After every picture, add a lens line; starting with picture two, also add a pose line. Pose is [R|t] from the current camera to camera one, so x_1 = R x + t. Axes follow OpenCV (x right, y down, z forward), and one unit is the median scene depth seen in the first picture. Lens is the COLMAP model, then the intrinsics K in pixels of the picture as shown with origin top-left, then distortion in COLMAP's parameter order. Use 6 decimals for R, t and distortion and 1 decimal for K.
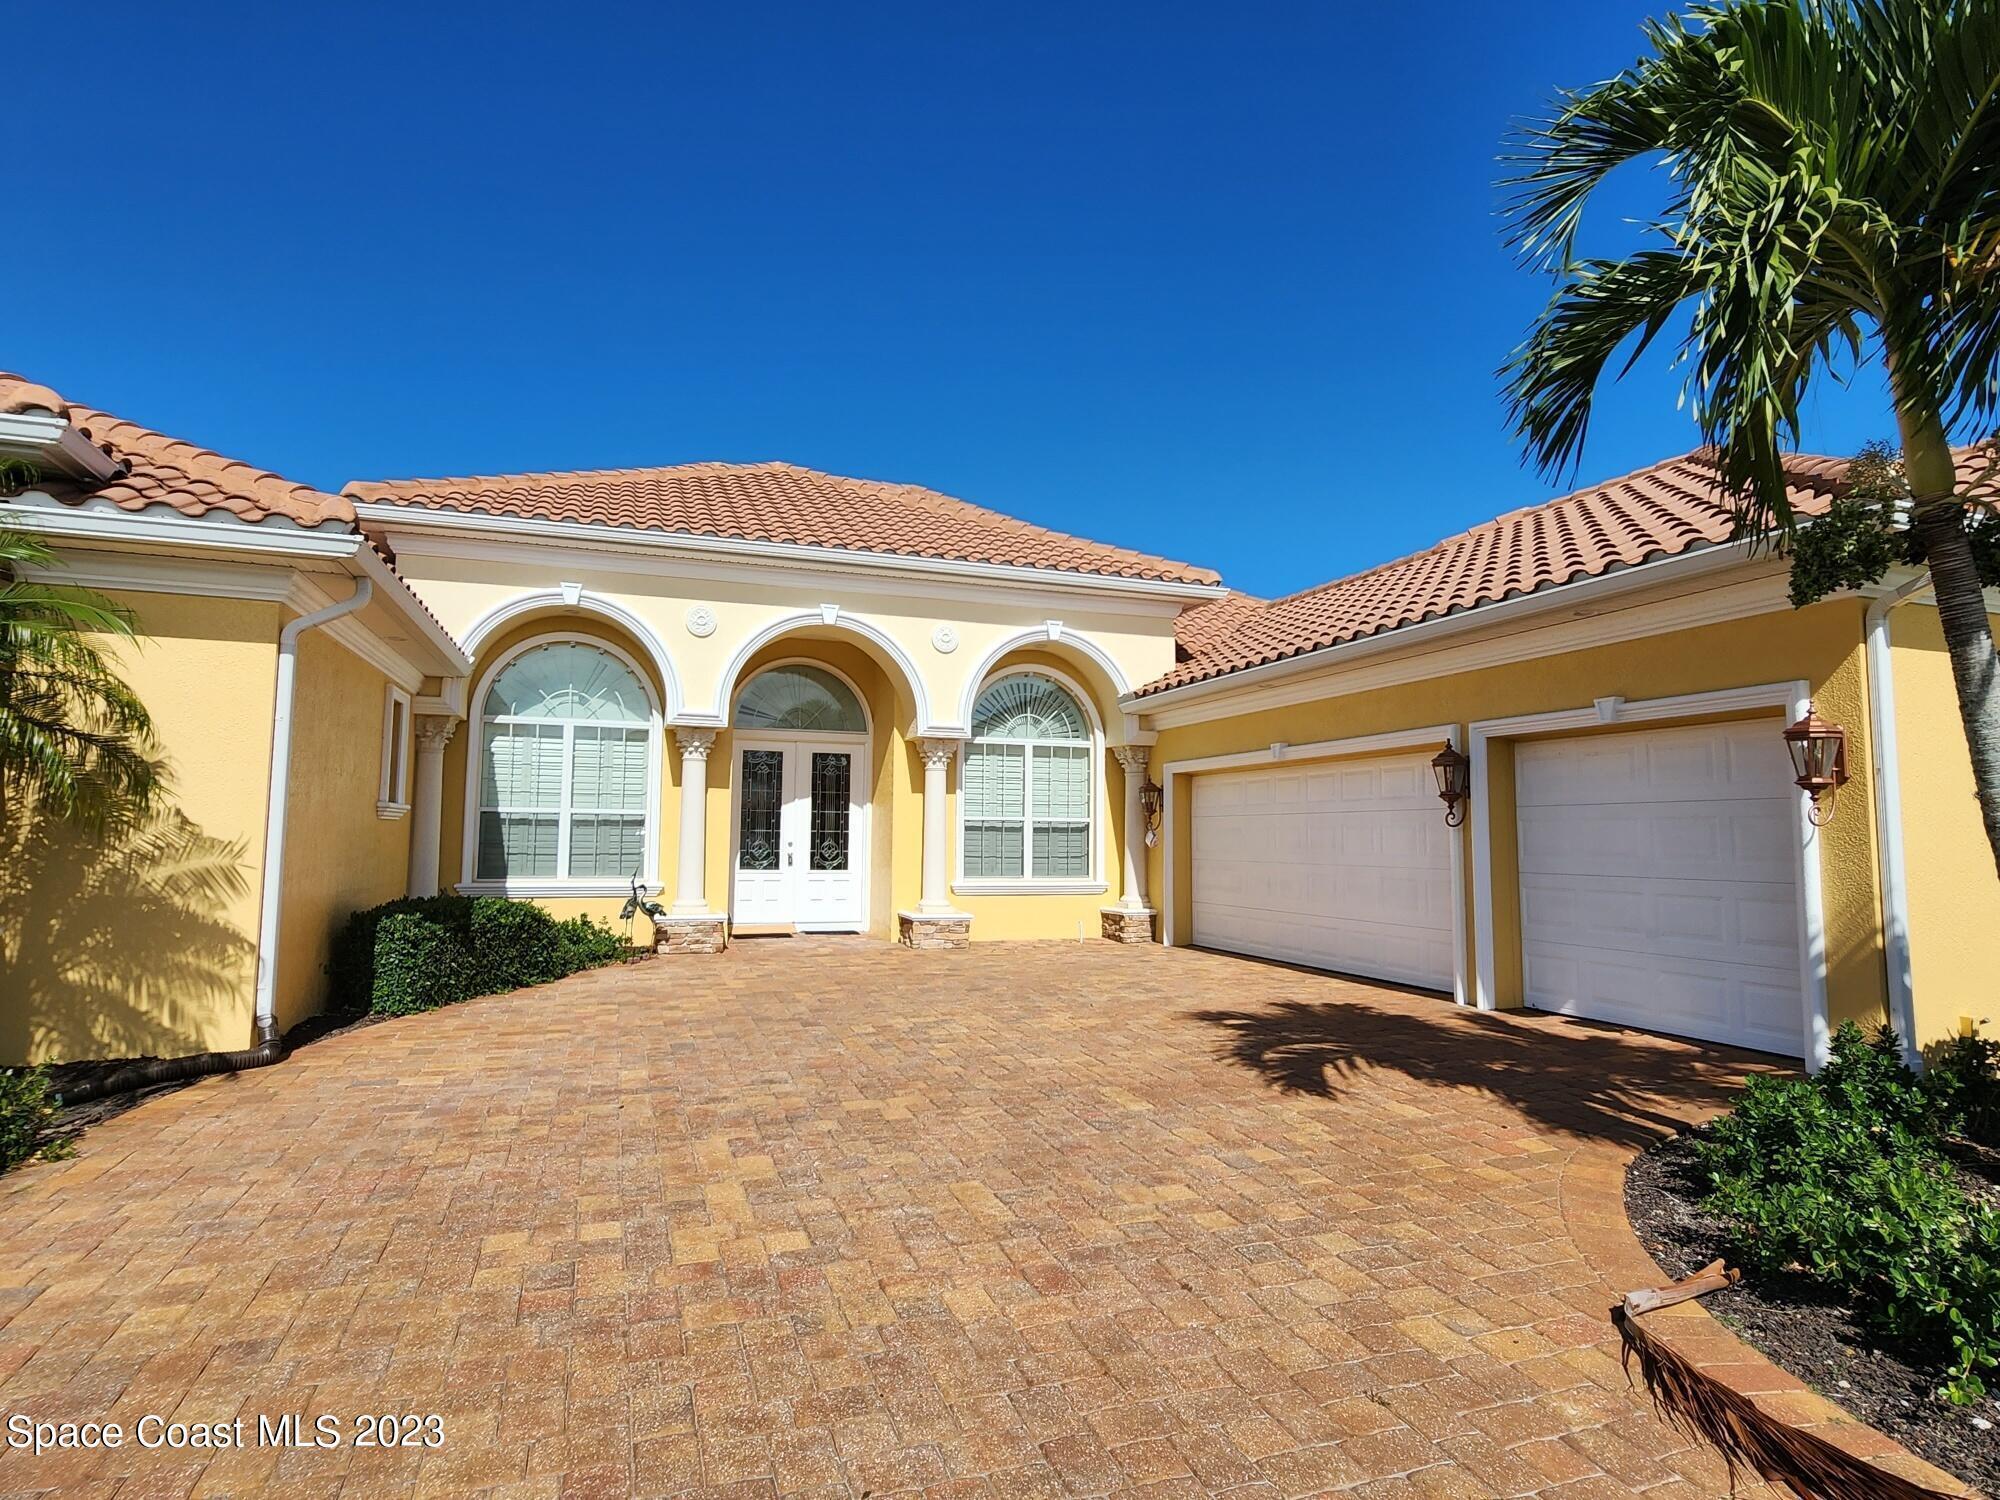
lens RADIAL K [[1088.5, 0, 995.8], [0, 1088.5, 746.1], [0, 0, 1]] dist [0.000838, 0.002652]
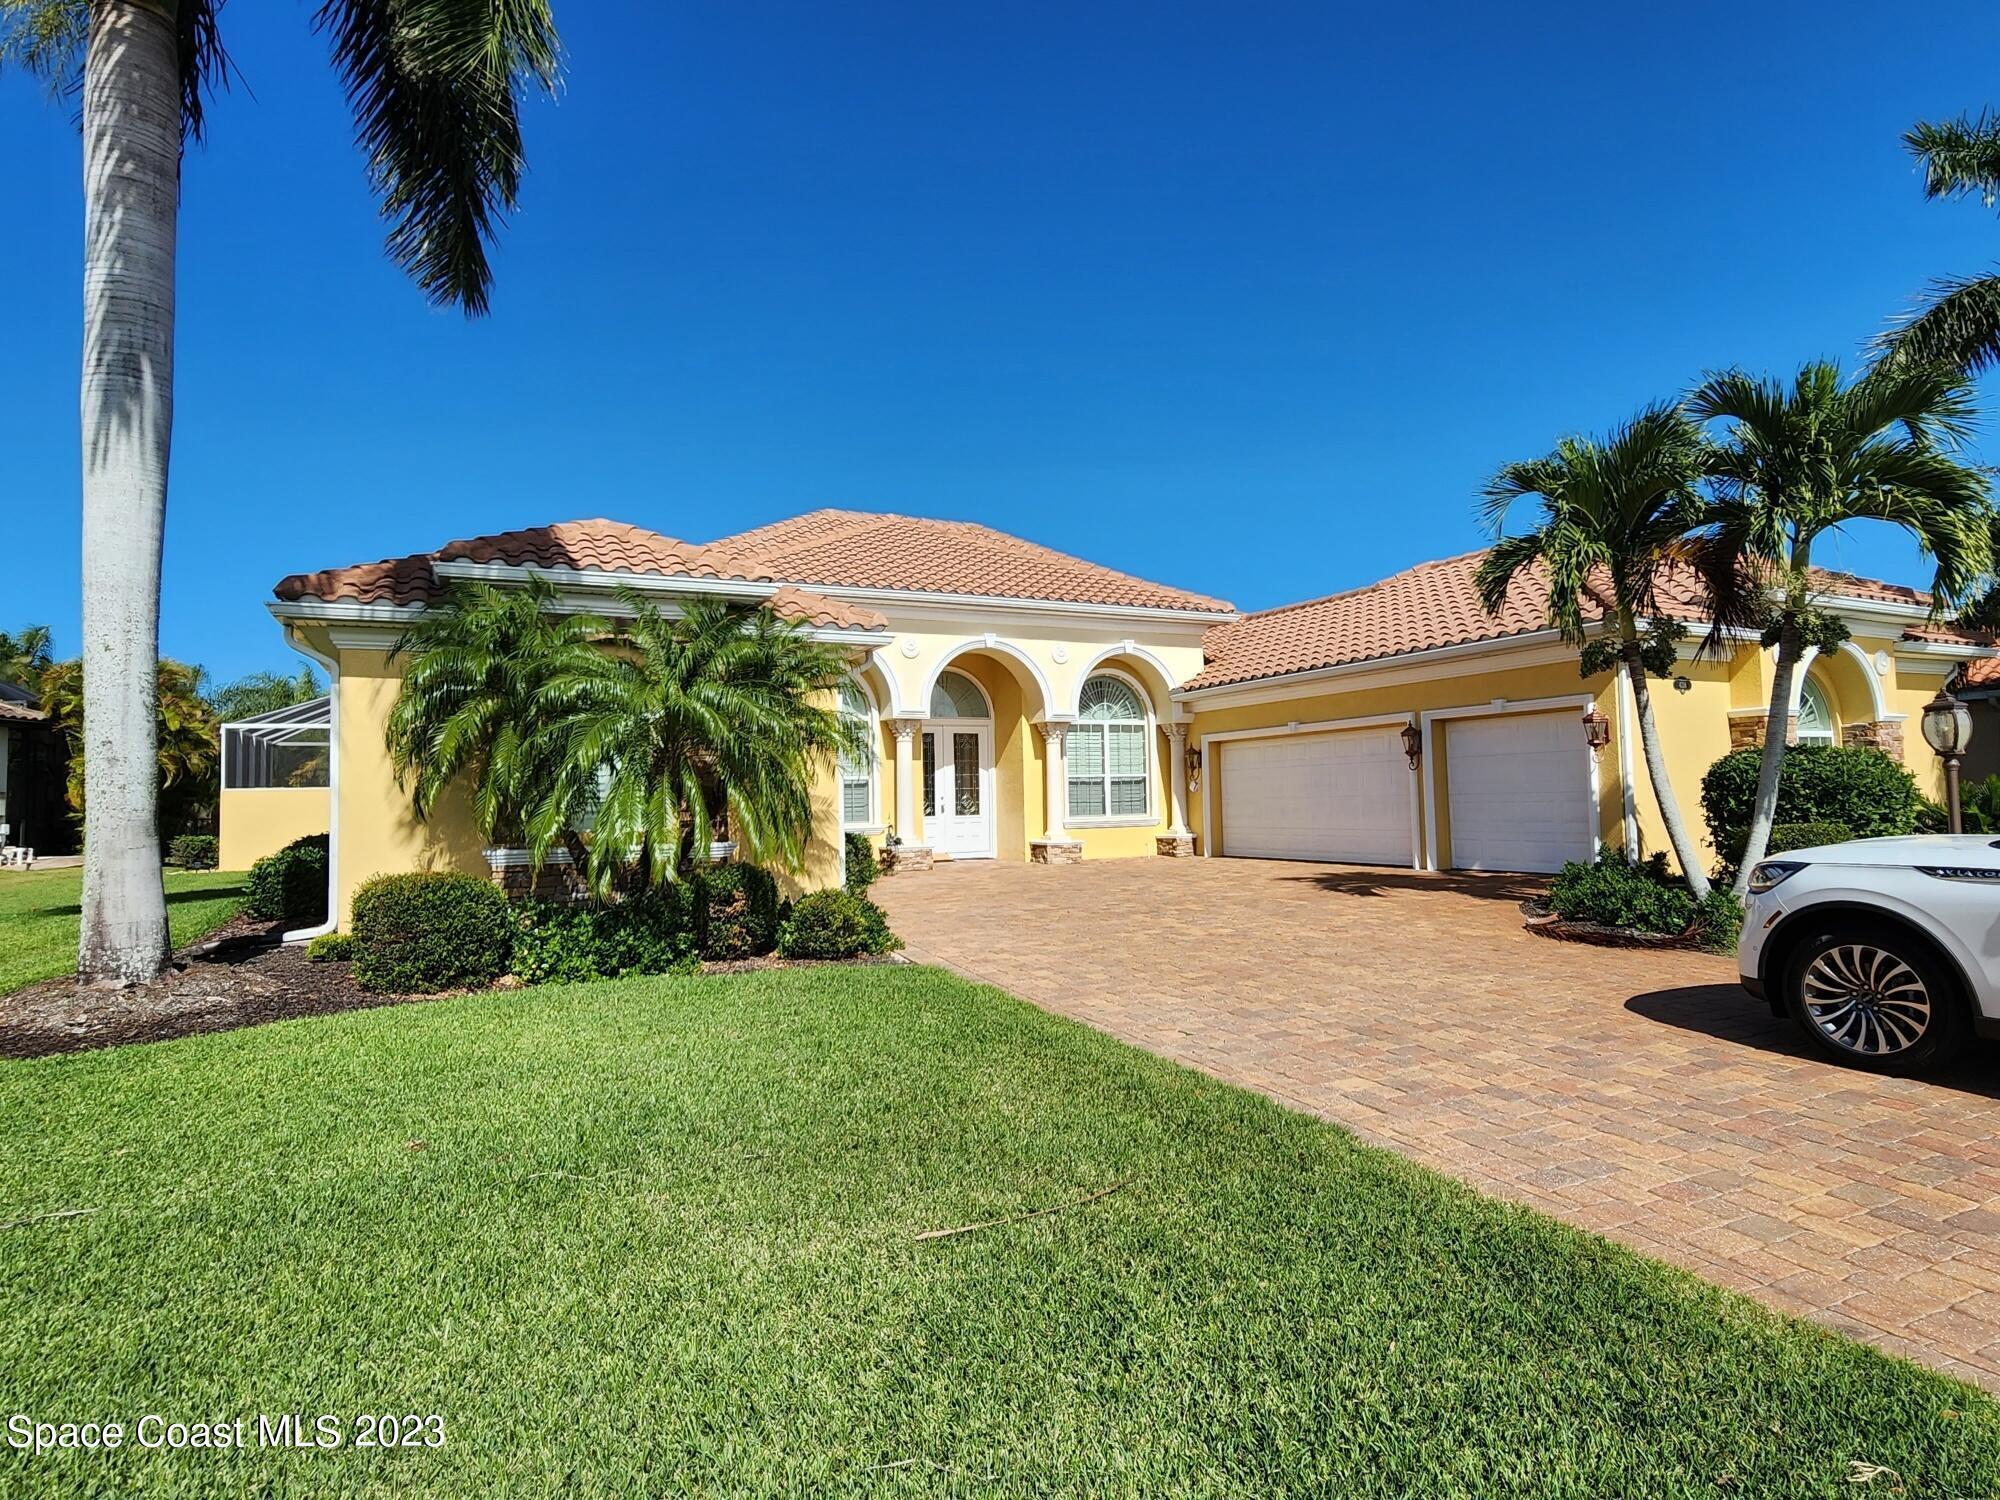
lens RADIAL K [[1088.5, 0, 1003.6], [0, 1088.5, 751.6], [0, 0, 1]] dist [0.000838, 0.002652]
pose [[0.992040, -0.027198, 0.122955, -0.292332], [0.022361, 0.998927, 0.040554, -0.027301], [-0.123926, -0.037481, 0.991583, -0.429764]]
